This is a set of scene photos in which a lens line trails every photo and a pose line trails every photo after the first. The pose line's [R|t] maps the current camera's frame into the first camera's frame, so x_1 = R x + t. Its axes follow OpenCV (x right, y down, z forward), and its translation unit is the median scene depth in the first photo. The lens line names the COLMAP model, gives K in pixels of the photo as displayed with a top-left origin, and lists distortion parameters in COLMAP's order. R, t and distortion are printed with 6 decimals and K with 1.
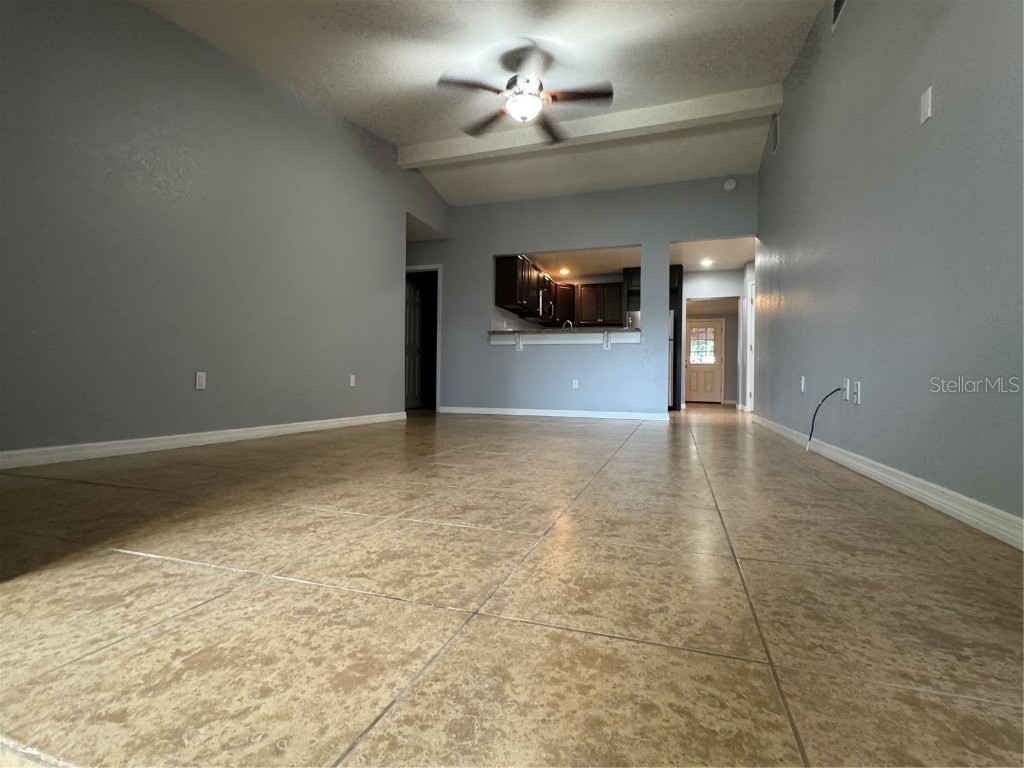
lens RADIAL K [[488.2, 0, 512.0], [0, 488.2, 384.0], [0, 0, 1]] dist [-0.000217, 0.000290]
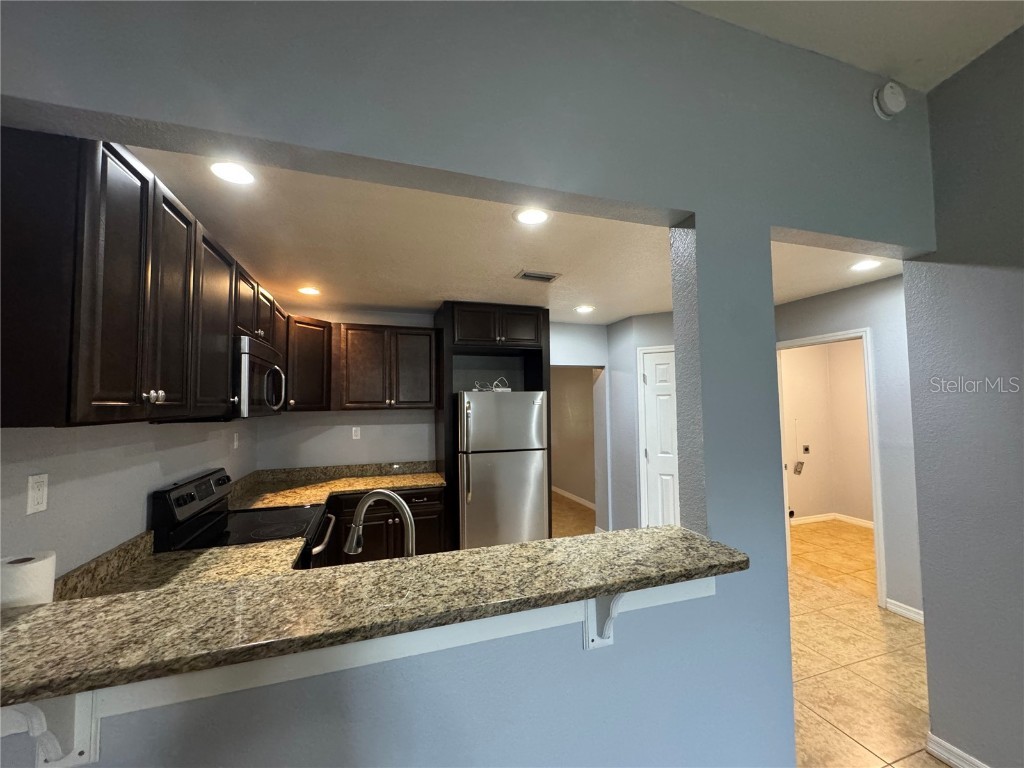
lens RADIAL K [[408.5, 0, 512.0], [0, 408.5, 384.0], [0, 0, 1]] dist [0.000355, 0.000085]
pose [[0.796615, 0.006723, 0.604450, 0.034429], [0.022872, 0.998887, -0.041254, -0.136566], [-0.604055, 0.046689, 0.795574, 0.643464]]
